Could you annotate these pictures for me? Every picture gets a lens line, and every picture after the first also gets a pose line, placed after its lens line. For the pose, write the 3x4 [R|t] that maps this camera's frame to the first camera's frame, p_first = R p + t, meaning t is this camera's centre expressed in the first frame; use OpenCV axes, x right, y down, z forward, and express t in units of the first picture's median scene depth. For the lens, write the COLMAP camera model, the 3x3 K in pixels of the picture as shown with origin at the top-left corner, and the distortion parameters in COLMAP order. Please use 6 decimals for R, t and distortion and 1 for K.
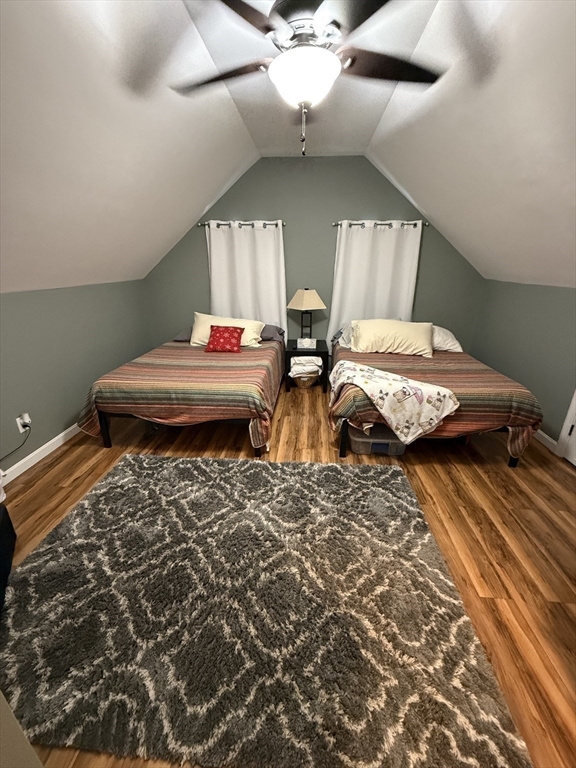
lens RADIAL K [[307.5, 0, 288.8], [0, 307.5, 383.7], [0, 0, 1]] dist [0.002622, -0.000802]
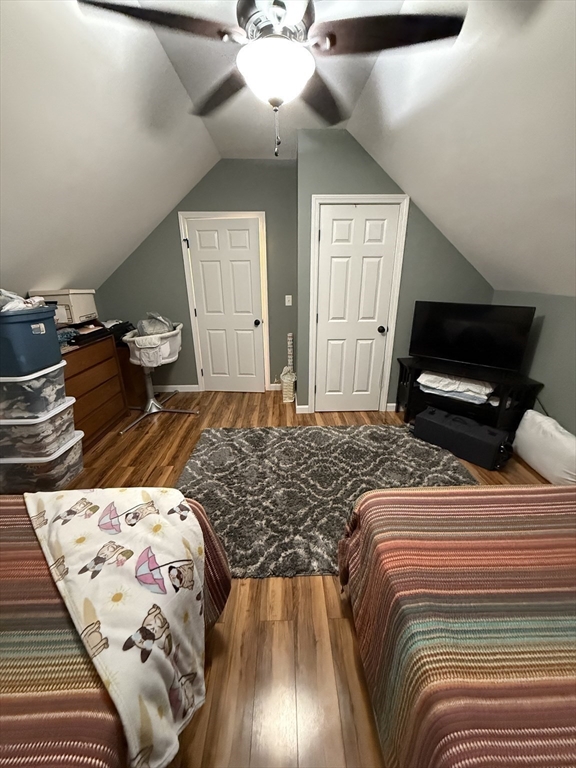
lens RADIAL K [[307.5, 0, 288.0], [0, 307.5, 383.0], [0, 0, 1]] dist [0.002622, -0.000802]
pose [[-0.995663, 0.041876, -0.083080, 0.103515], [-0.022904, 0.755171, 0.655127, -0.737190], [0.090174, 0.654189, -0.750937, 1.901791]]
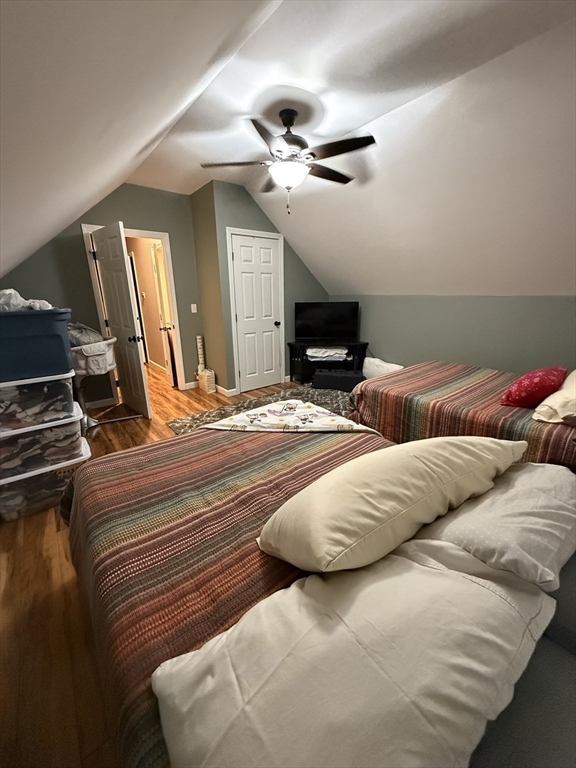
lens RADIAL K [[307.5, 0, 288.0], [0, 307.5, 385.6], [0, 0, 1]] dist [0.002622, -0.000802]
pose [[-0.727033, 0.212701, -0.652826, 1.216951], [-0.231962, 0.818811, 0.525111, -0.758356], [0.646233, 0.533204, -0.545964, 2.162865]]
